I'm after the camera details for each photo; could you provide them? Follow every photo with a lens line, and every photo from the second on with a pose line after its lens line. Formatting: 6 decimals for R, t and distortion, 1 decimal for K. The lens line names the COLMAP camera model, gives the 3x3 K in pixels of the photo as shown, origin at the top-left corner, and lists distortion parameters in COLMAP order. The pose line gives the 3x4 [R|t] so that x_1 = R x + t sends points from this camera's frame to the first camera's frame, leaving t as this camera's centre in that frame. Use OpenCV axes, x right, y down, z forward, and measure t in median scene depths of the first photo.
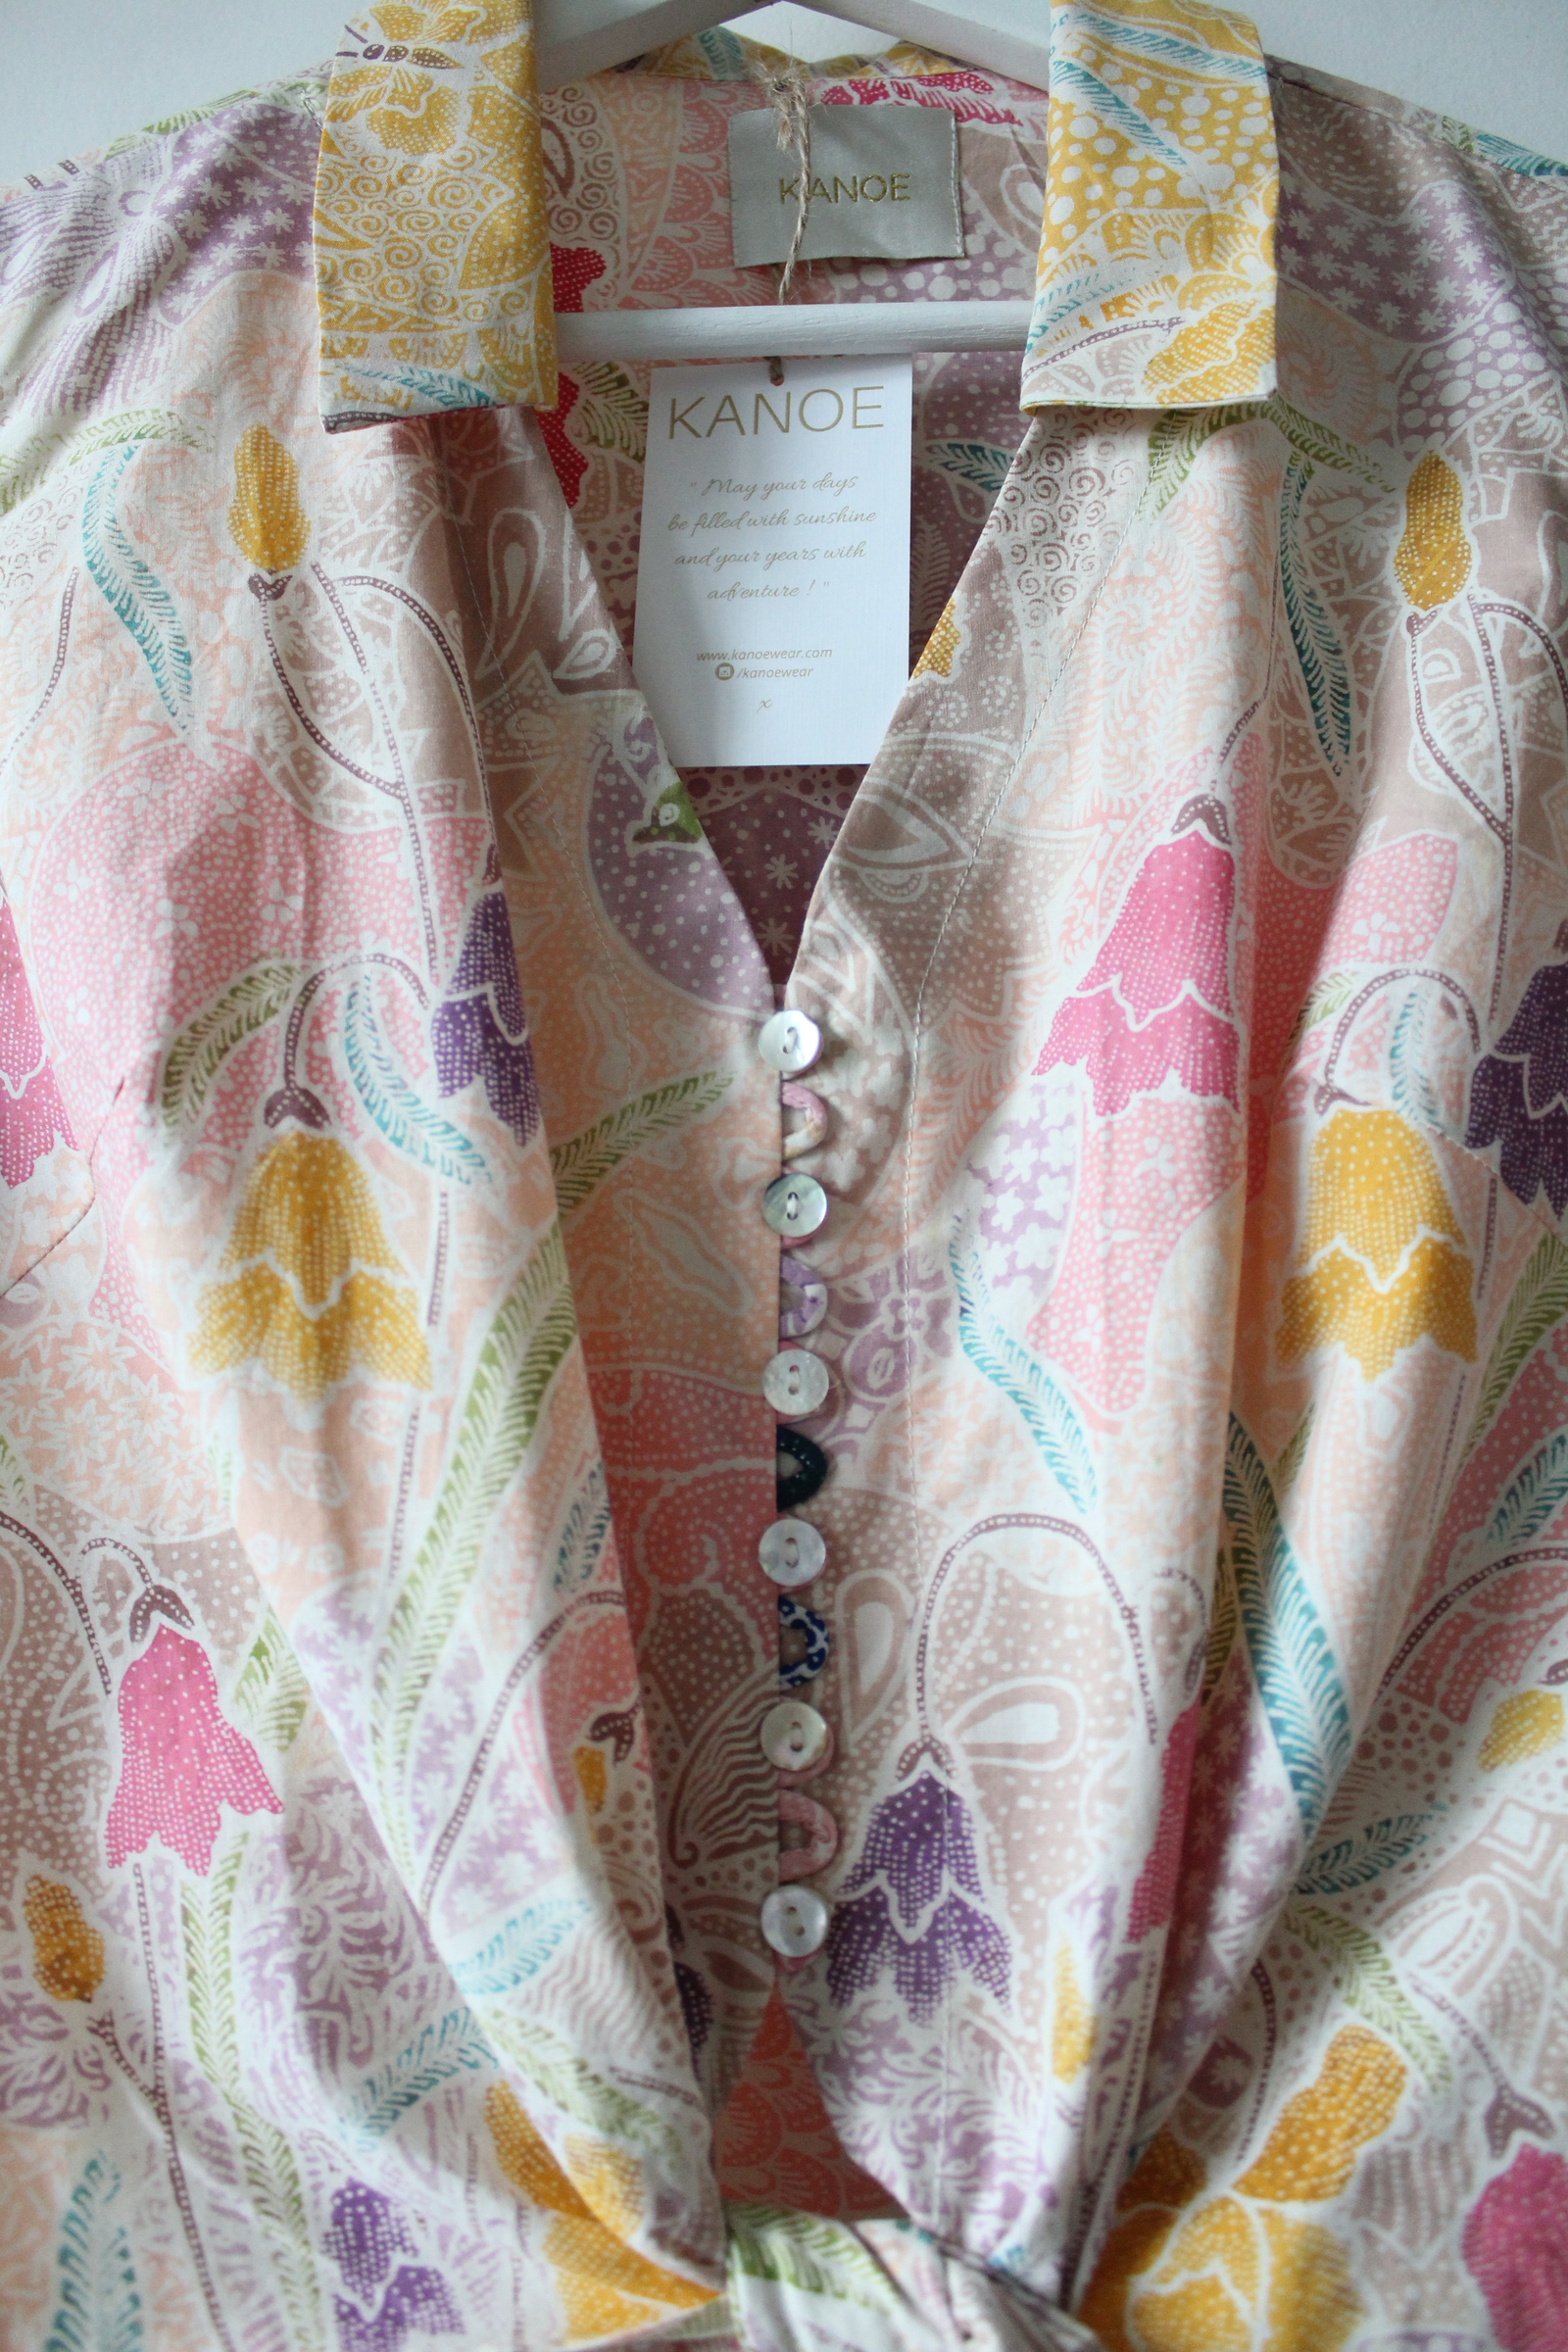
lens RADIAL K [[2074.8, 0, 732.3], [0, 2074.8, 1130.9], [0, 0, 1]] dist [-0.163649, 0.137124]
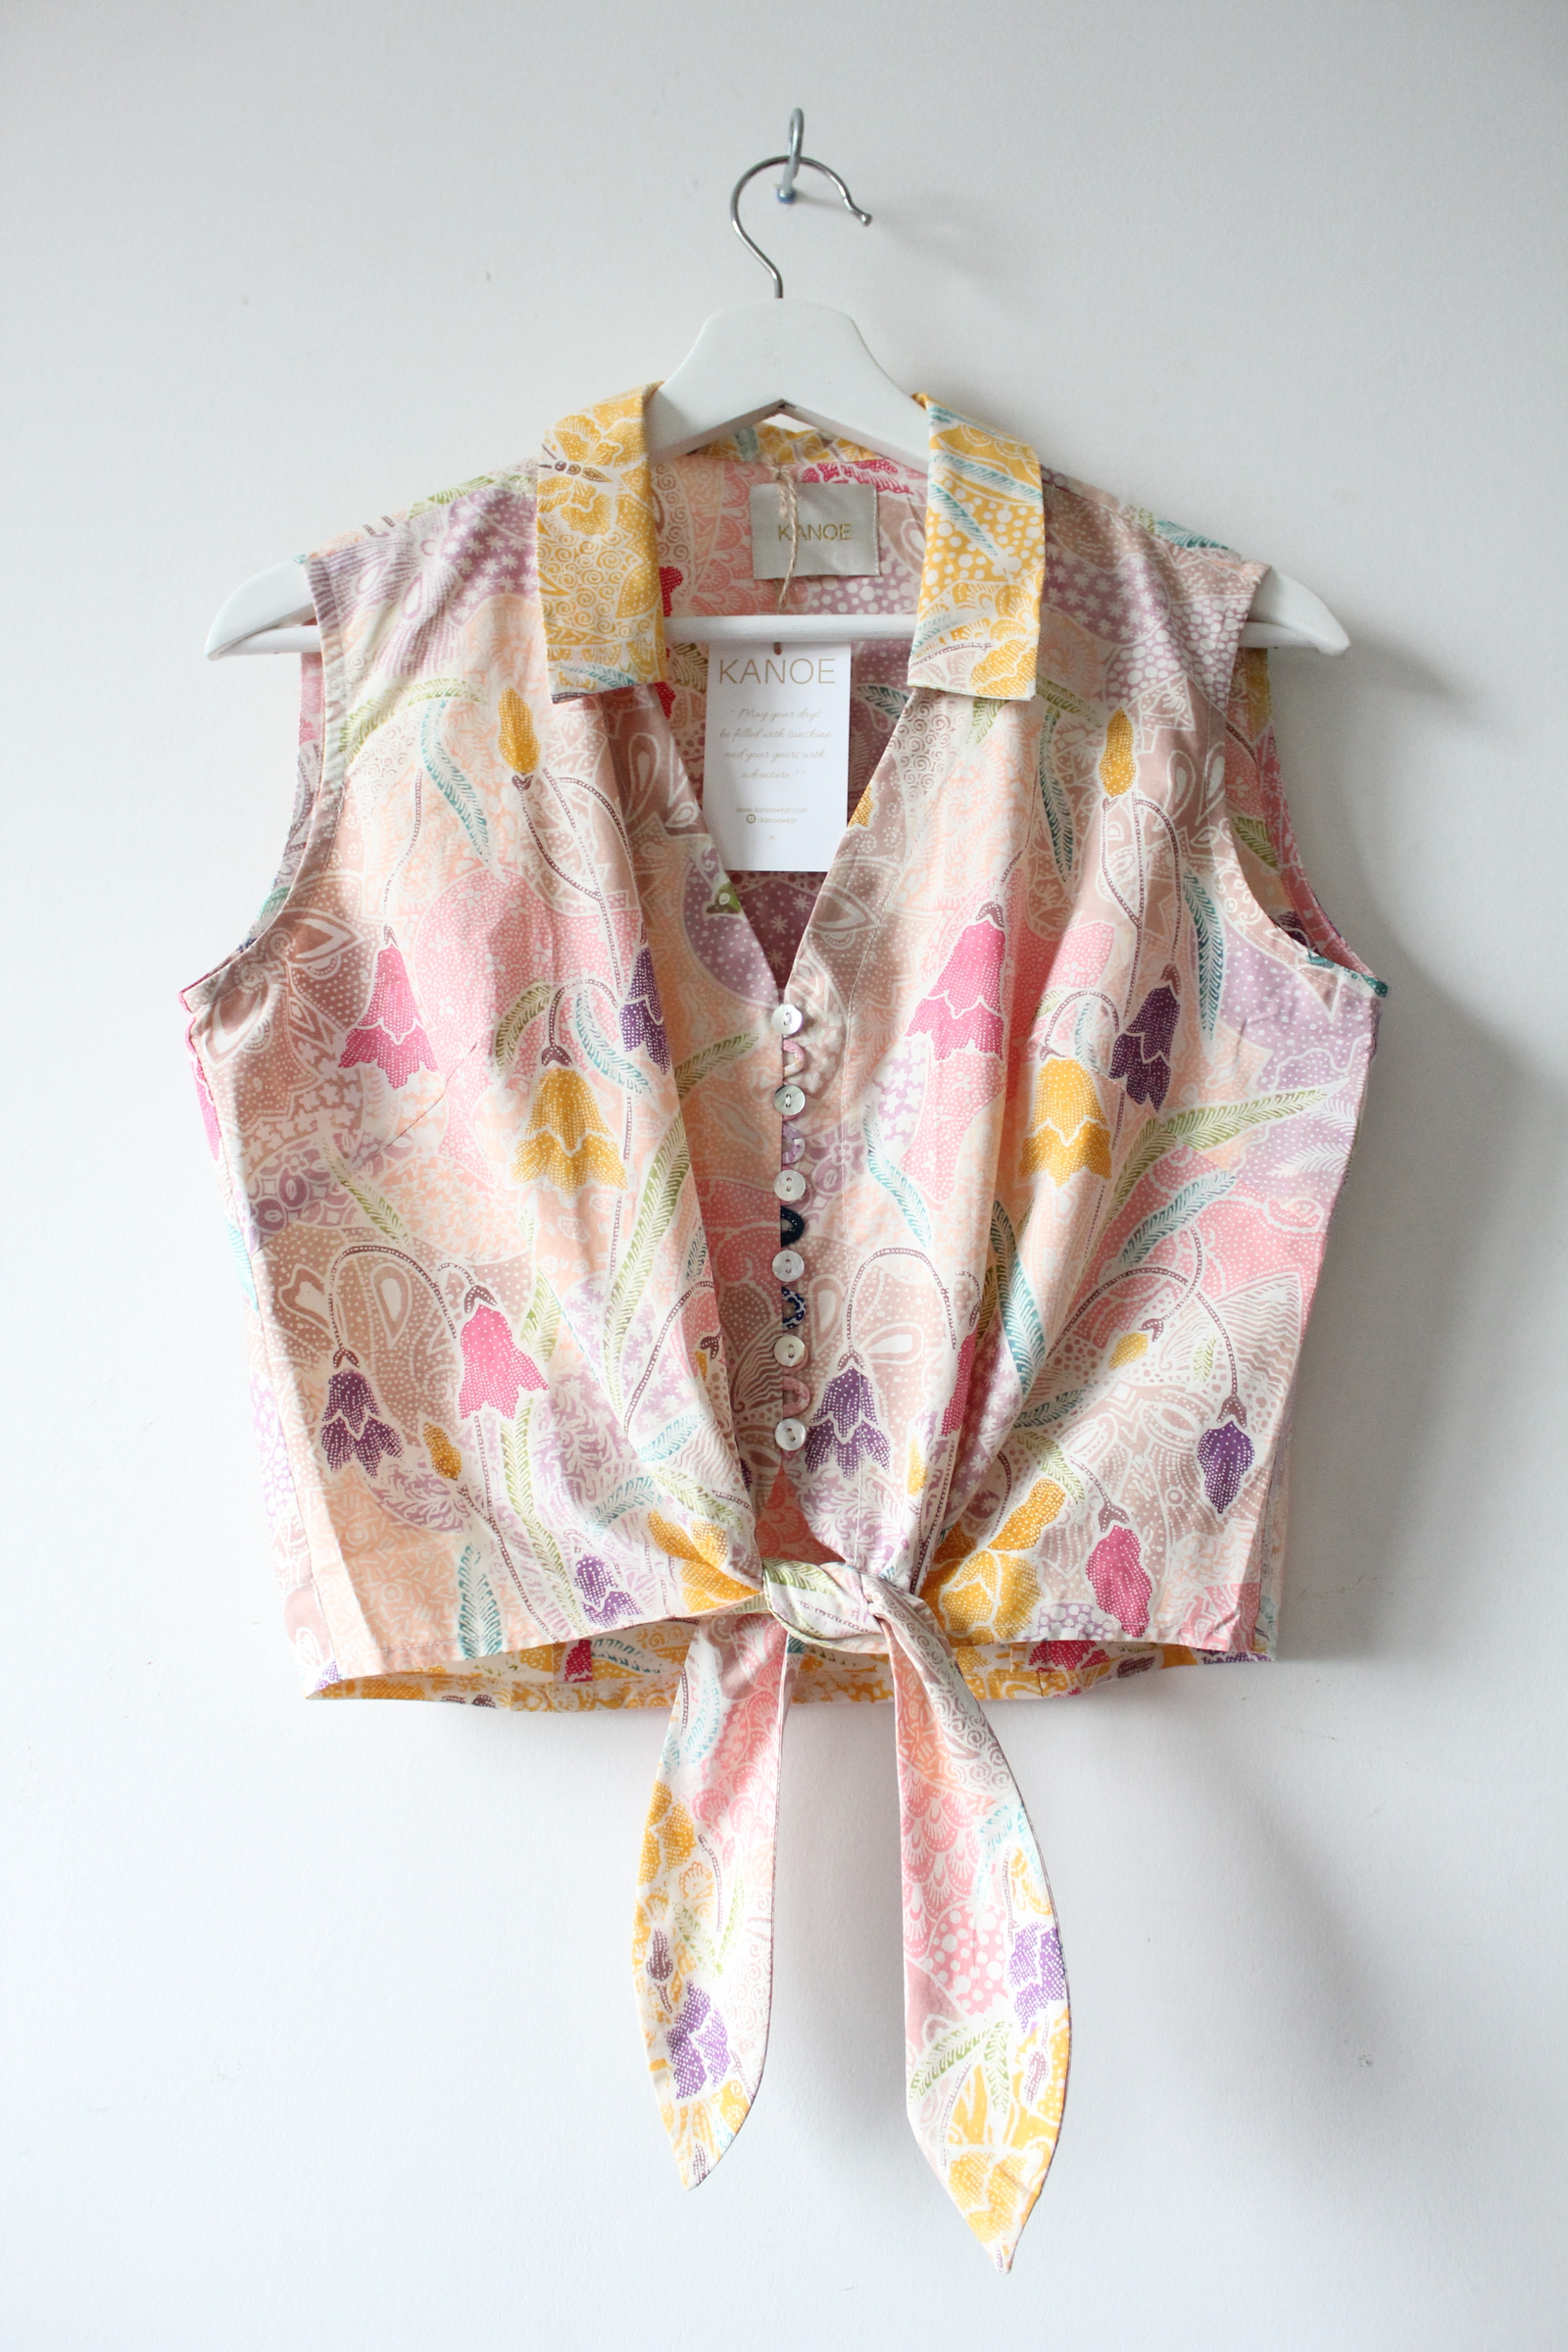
lens RADIAL K [[2074.8, 0, 732.3], [0, 2074.8, 1130.9], [0, 0, 1]] dist [-0.163649, 0.137124]
pose [[0.998656, 0.004266, 0.051657, -0.133634], [-0.009148, 0.995470, 0.094634, -0.129361], [-0.051019, -0.094980, 0.994171, -1.056318]]
